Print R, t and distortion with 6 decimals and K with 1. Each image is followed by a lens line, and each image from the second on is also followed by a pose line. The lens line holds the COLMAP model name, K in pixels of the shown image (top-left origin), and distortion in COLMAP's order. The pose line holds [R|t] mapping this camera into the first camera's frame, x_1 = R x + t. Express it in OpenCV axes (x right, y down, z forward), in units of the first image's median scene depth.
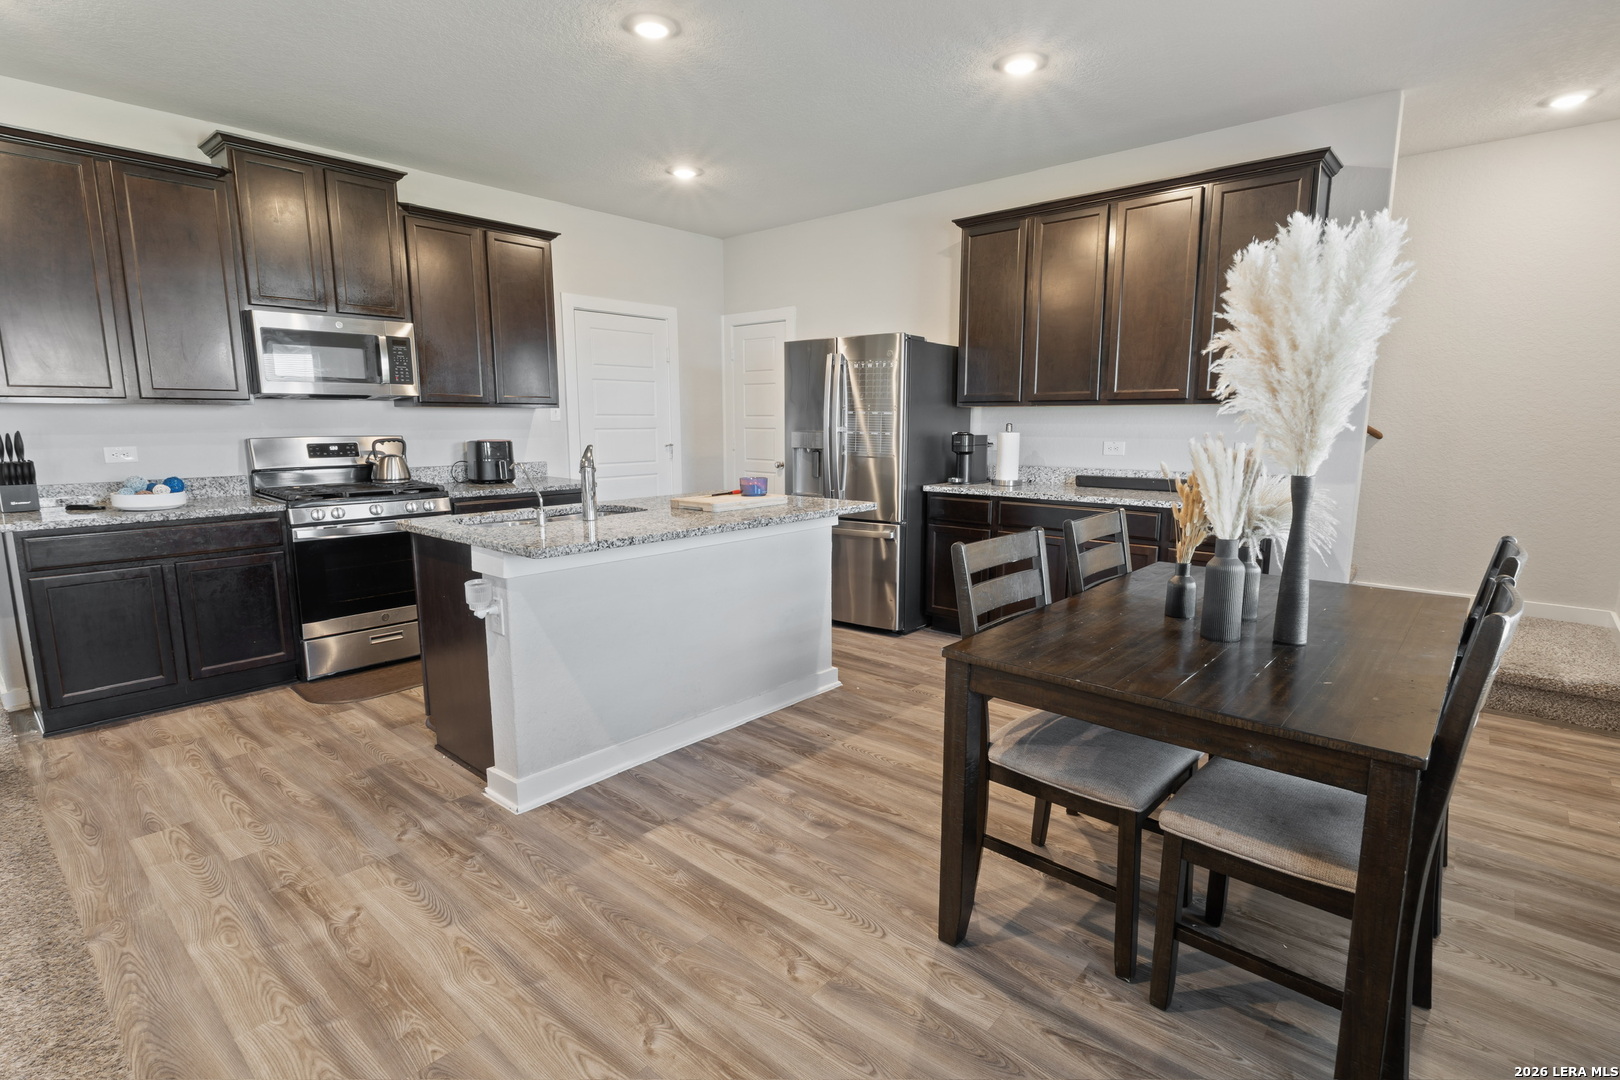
lens RADIAL K [[778.1, 0, 813.4], [0, 778.1, 543.0], [0, 0, 1]] dist [0.001264, -0.001289]
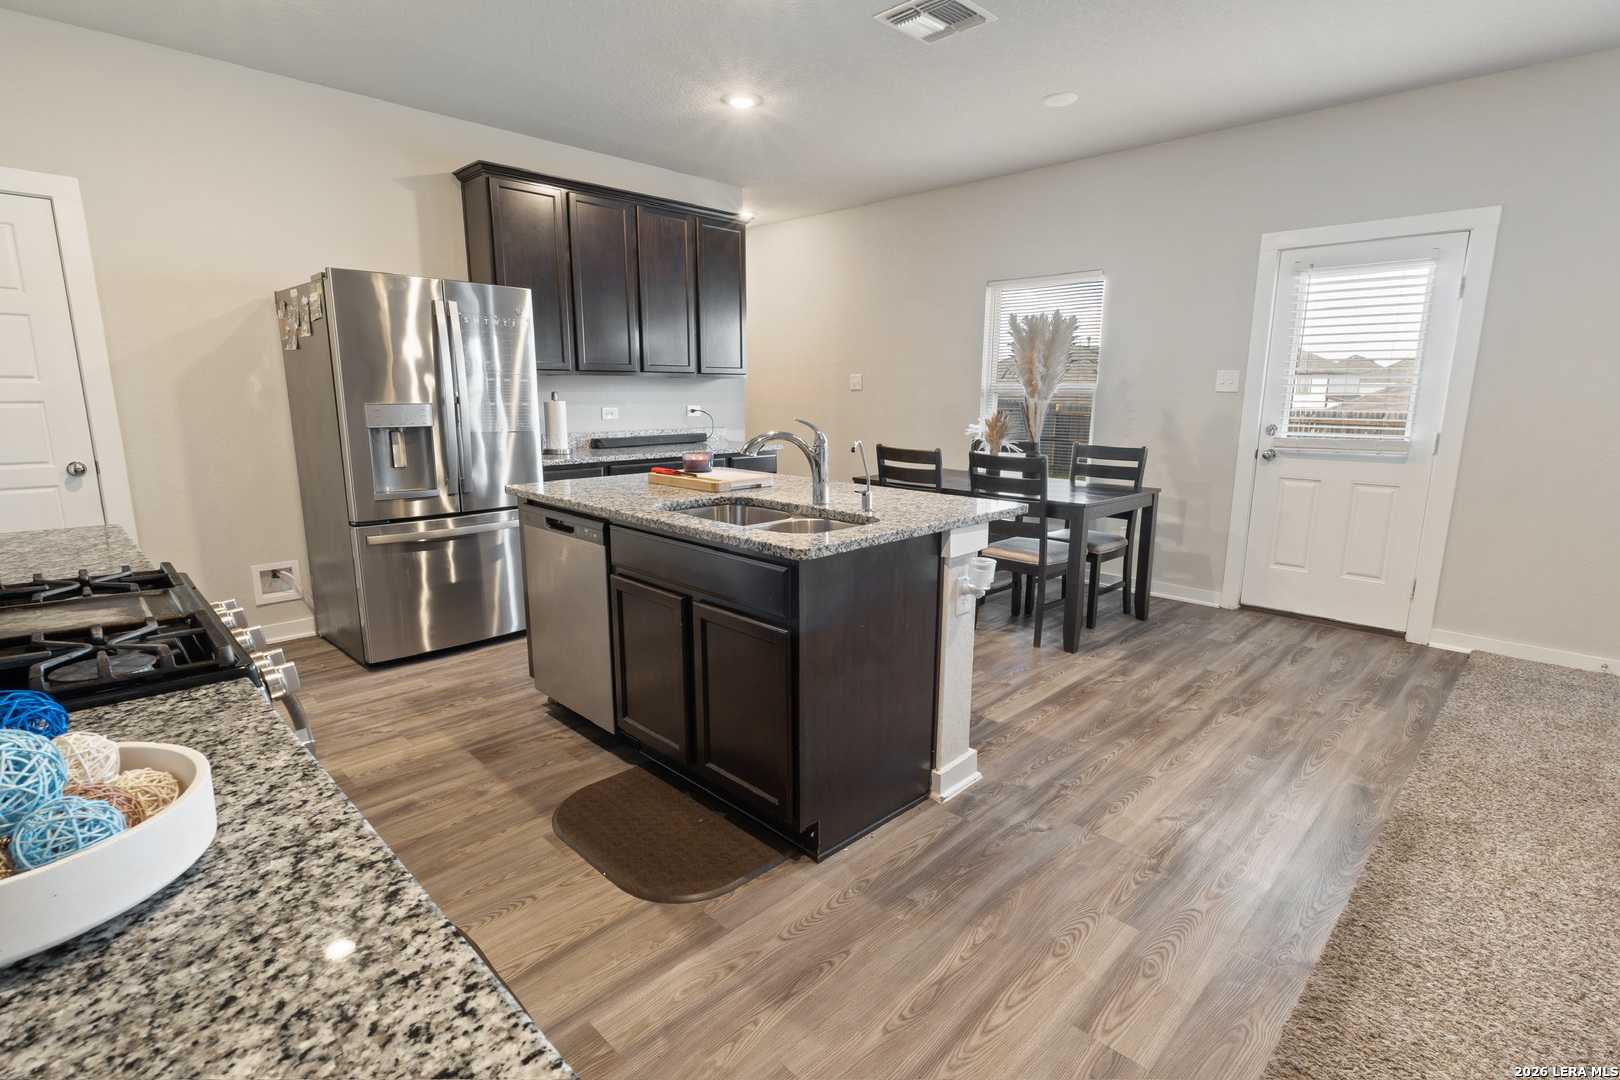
lens RADIAL K [[778.1, 0, 816.8], [0, 778.1, 537.0], [0, 0, 1]] dist [0.001264, -0.001289]
pose [[0.067568, -0.188575, 0.979732, -1.497480], [0.156351, 0.971845, 0.176274, -0.194596], [-0.985388, 0.141272, 0.095149, 1.196507]]
